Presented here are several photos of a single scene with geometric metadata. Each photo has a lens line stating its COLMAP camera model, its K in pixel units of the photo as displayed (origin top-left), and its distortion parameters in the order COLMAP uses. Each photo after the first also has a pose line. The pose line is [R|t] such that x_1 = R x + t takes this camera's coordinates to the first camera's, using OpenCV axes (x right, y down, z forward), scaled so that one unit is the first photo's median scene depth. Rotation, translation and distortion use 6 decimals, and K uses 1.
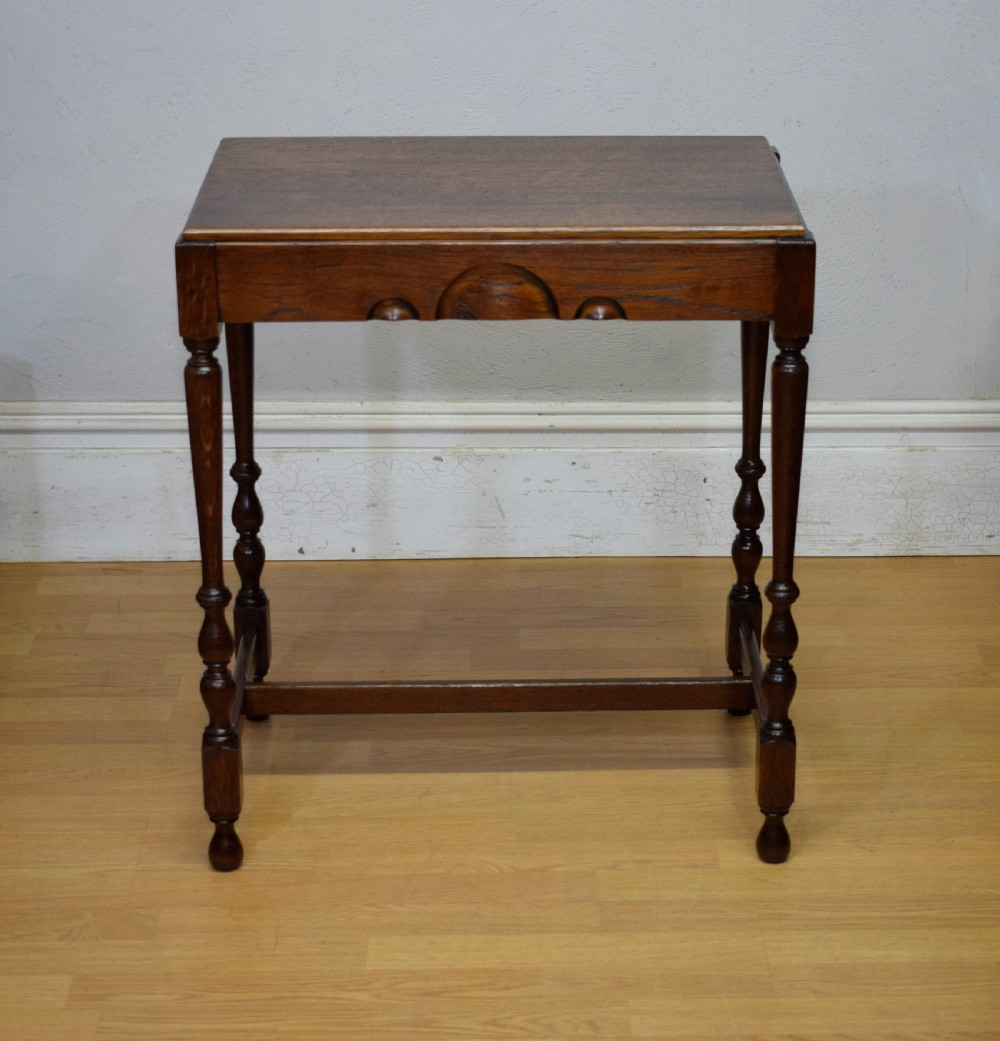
lens RADIAL K [[2669.7, 0, 586.4], [0, 2669.7, 577.2], [0, 0, 1]] dist [-0.044562, 0.207365]
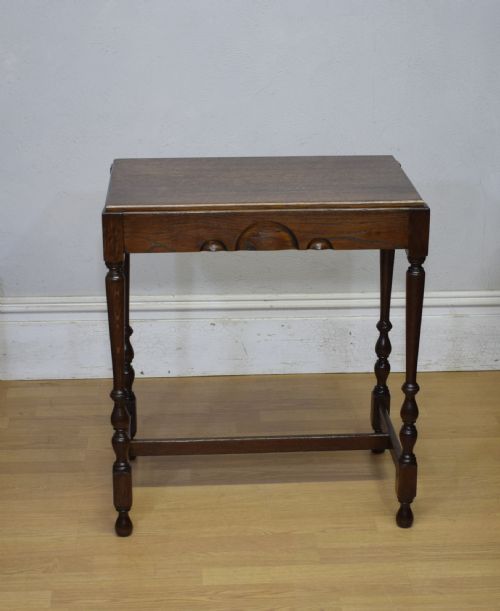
lens RADIAL K [[1397.1, 0, 259.2], [0, 1397.1, 387.2], [0, 0, 1]] dist [-0.025122, 0.016922]
pose [[0.999616, -0.014069, 0.023871, -0.059732], [0.014132, 0.999897, -0.002478, 0.005523], [-0.023834, 0.002815, 0.999712, -0.018256]]
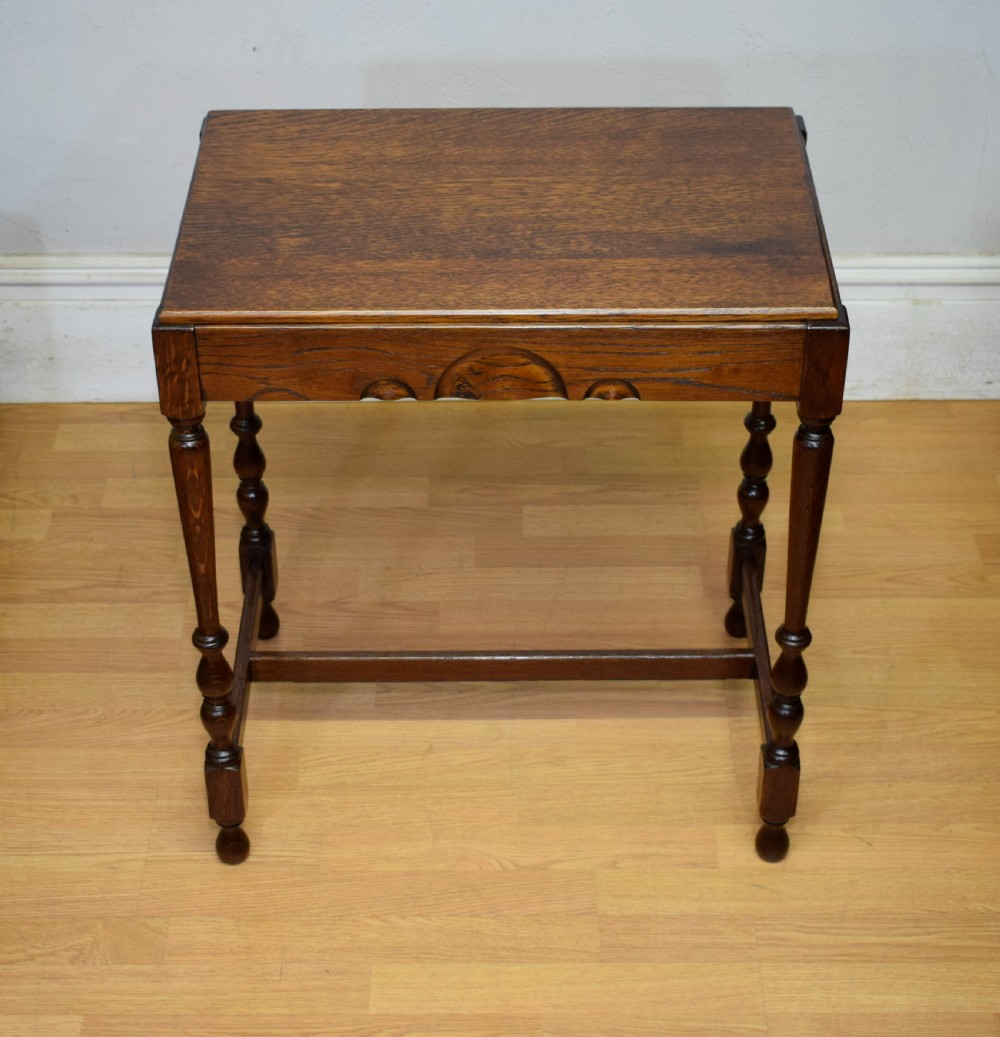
lens RADIAL K [[2175.2, 0, 480.0], [0, 2175.2, 546.2], [0, 0, 1]] dist [-0.039170, 0.057182]
pose [[0.998973, 0.014126, -0.043059, -0.006670], [-0.001721, 0.961315, 0.275447, -0.235935], [0.045284, -0.275089, 0.960352, 0.238820]]
